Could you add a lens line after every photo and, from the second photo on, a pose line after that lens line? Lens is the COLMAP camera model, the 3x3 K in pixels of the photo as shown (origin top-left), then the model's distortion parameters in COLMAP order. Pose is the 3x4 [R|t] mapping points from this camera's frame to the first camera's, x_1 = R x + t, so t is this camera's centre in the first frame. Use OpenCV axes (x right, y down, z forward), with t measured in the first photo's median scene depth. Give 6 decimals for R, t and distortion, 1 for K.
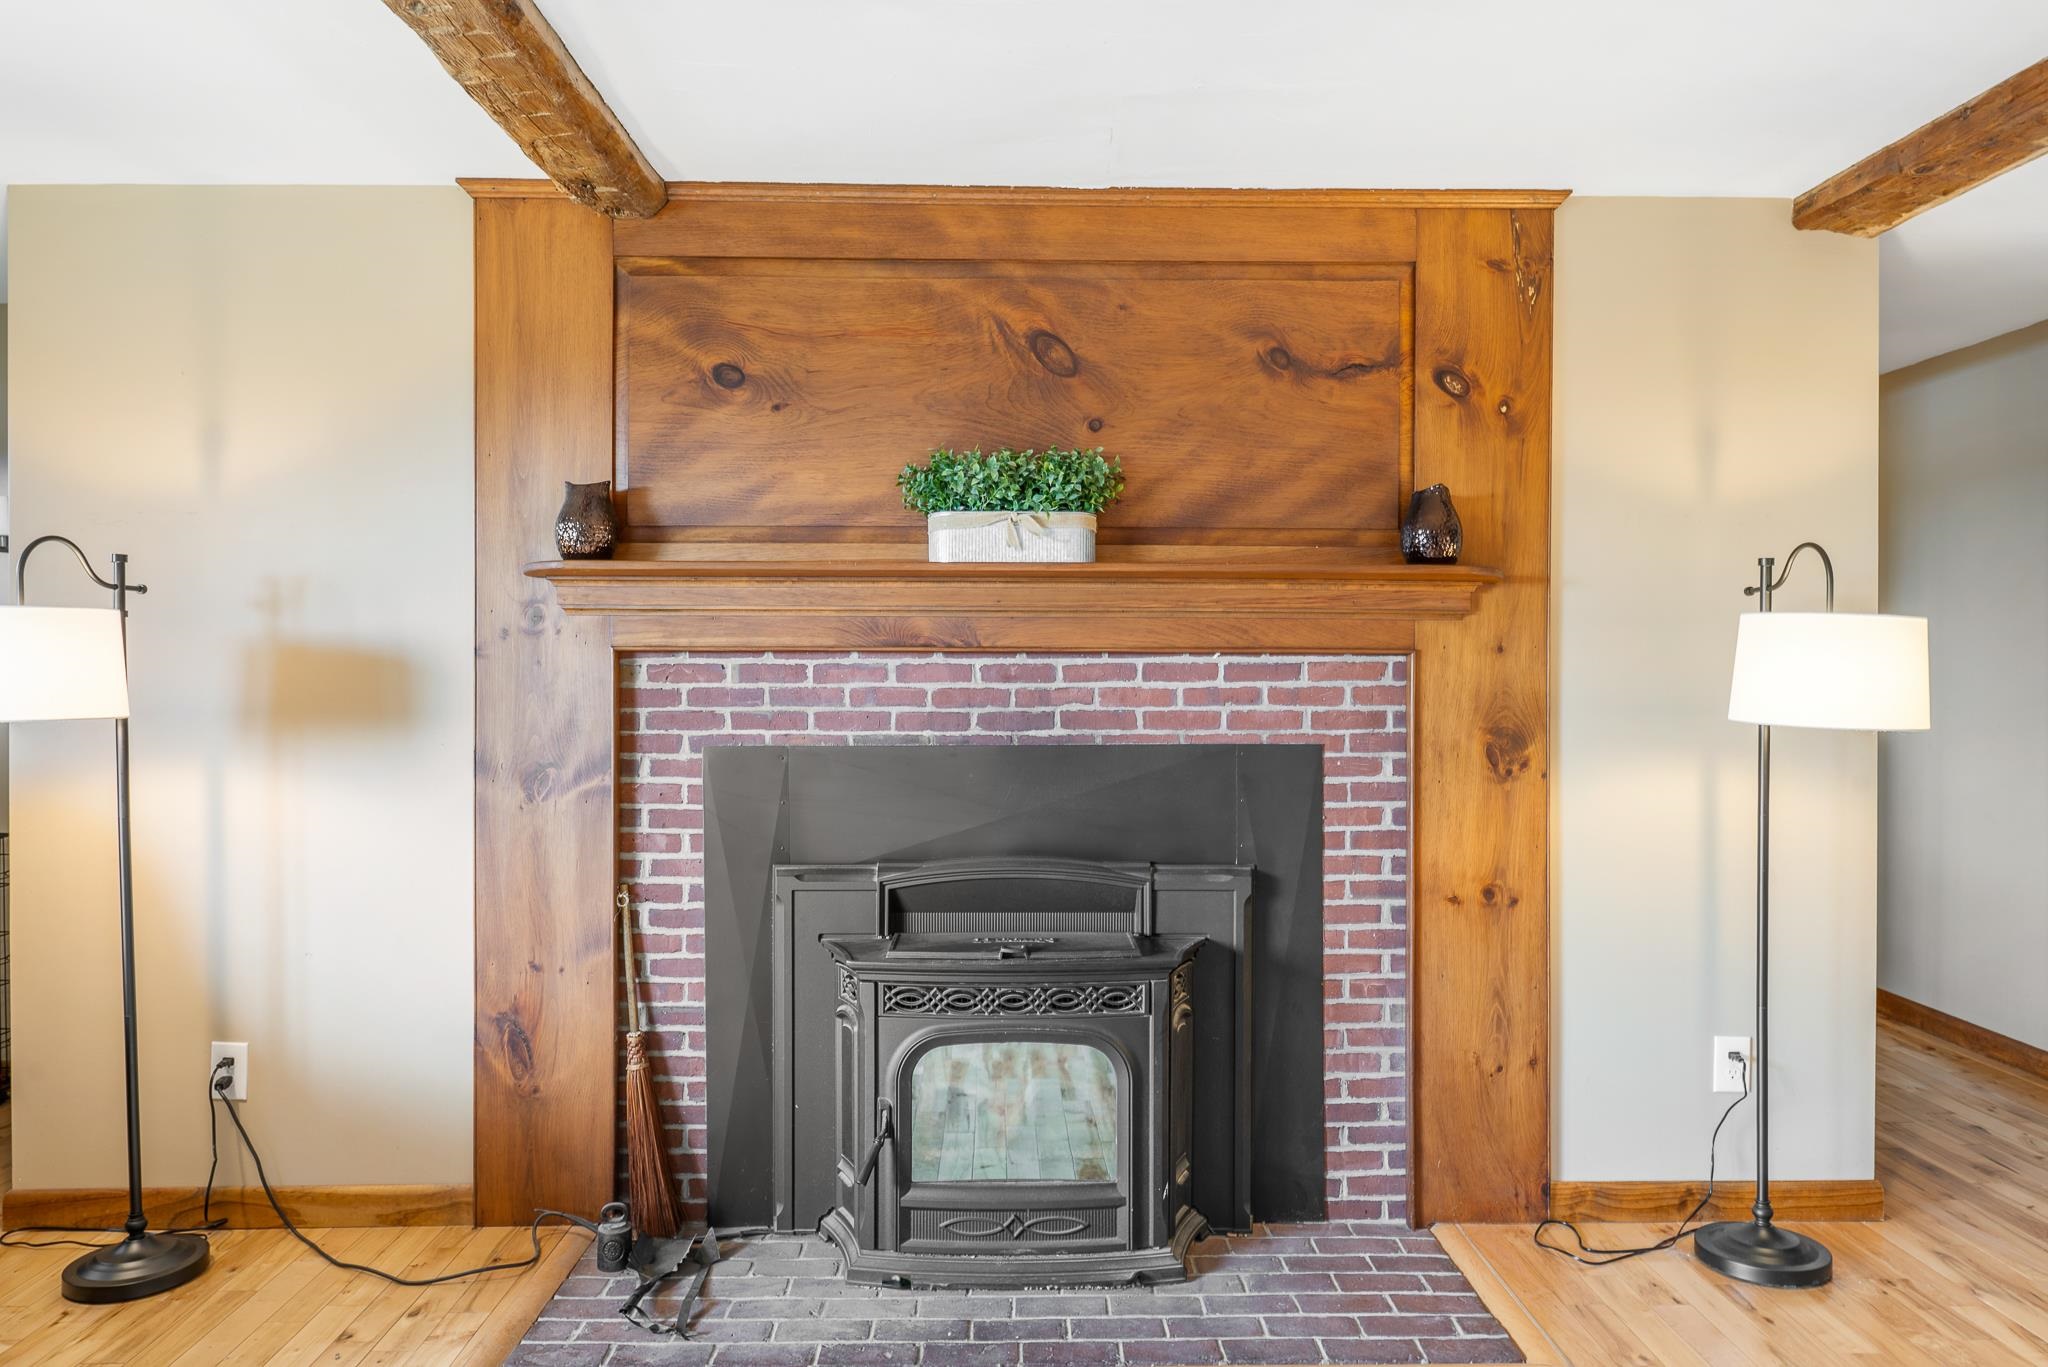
lens RADIAL K [[1390.1, 0, 1026.1], [0, 1390.1, 678.3], [0, 0, 1]] dist [-0.013553, 0.001266]
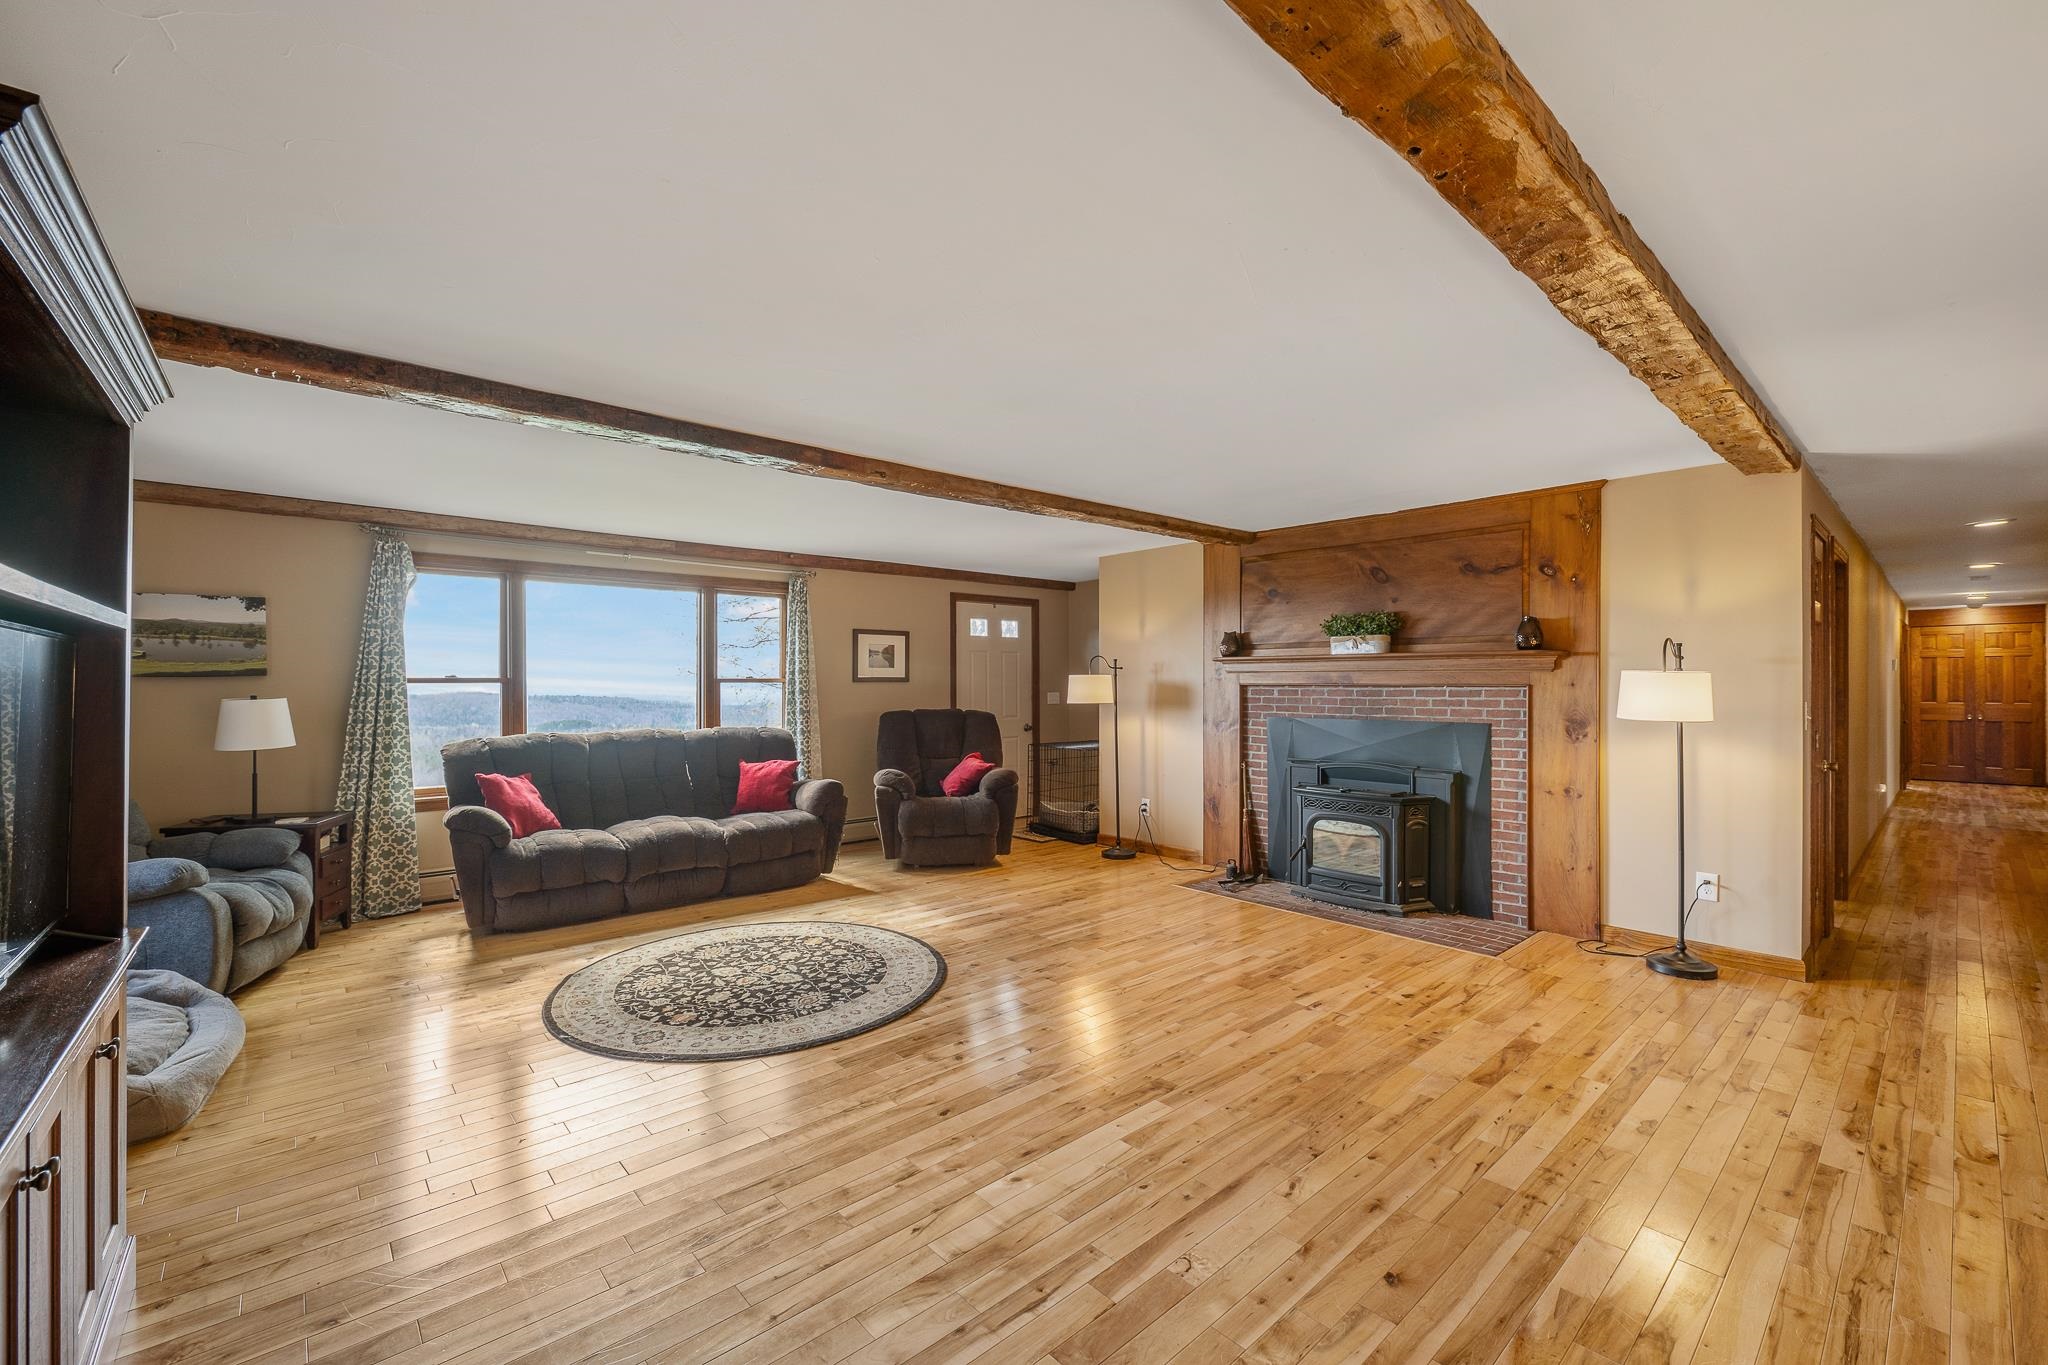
lens RADIAL K [[833.3, 0, 1015.3], [0, 833.3, 681.7], [0, 0, 1]] dist [-0.006748, -0.000216]
pose [[0.645193, -0.002561, -0.764015, 0.795682], [-0.002239, 0.999984, -0.005243, -0.016517], [0.764016, 0.005093, 0.645177, -0.582149]]
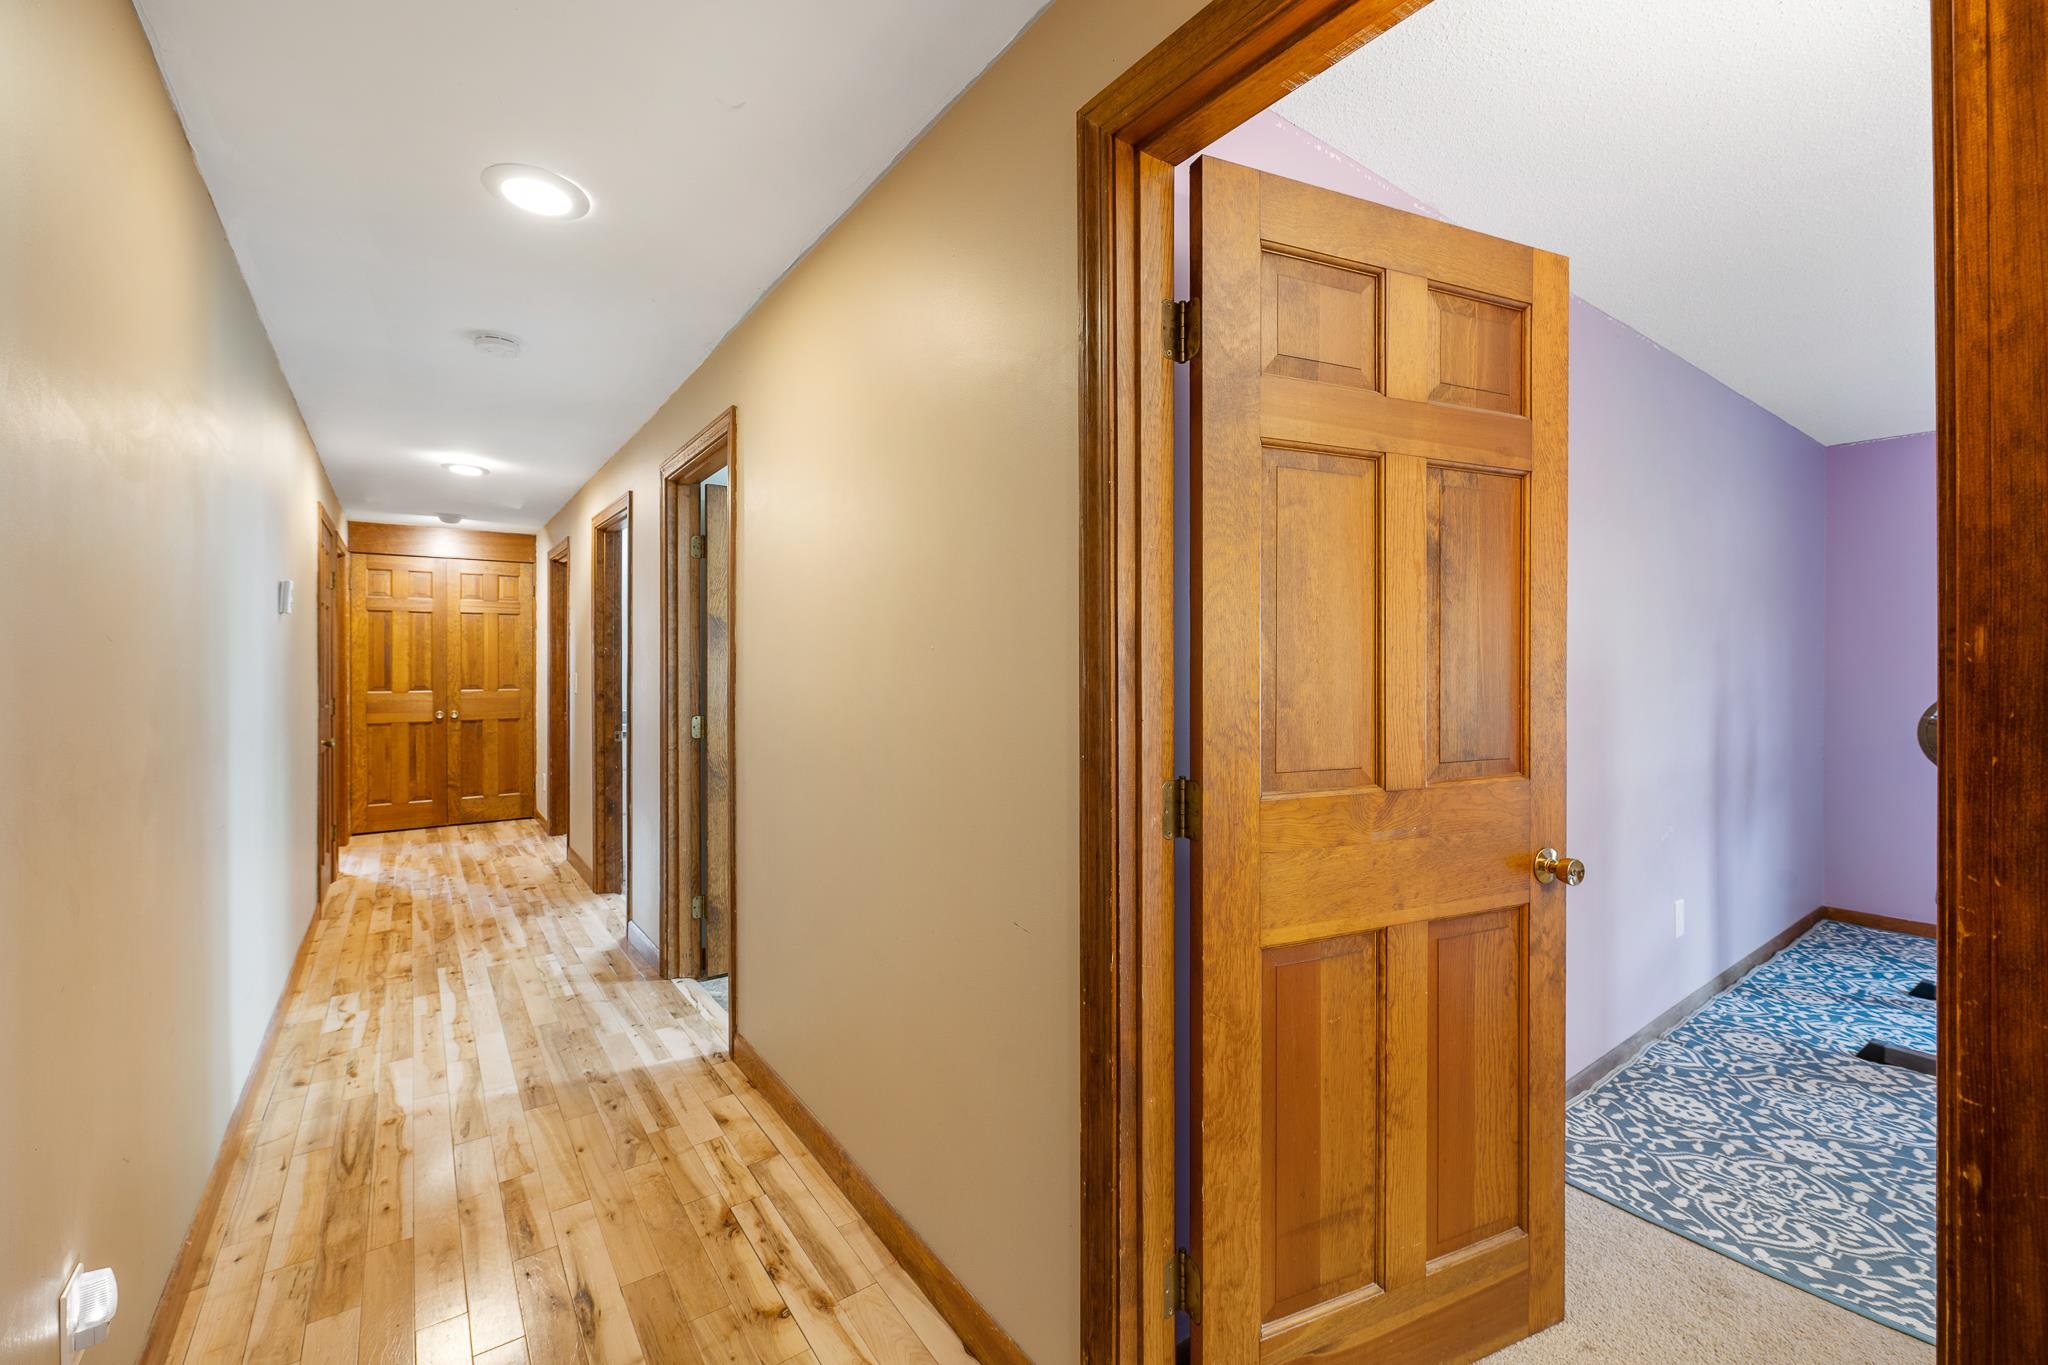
lens RADIAL K [[833.3, 0, 1029.5], [0, 833.3, 676.8], [0, 0, 1]] dist [-0.006748, -0.000216]
pose [[0.823626, -0.002919, 0.567126, 0.768904], [0.005808, 0.999978, -0.003288, 0.026380], [-0.567104, 0.006002, 0.823625, 2.237842]]
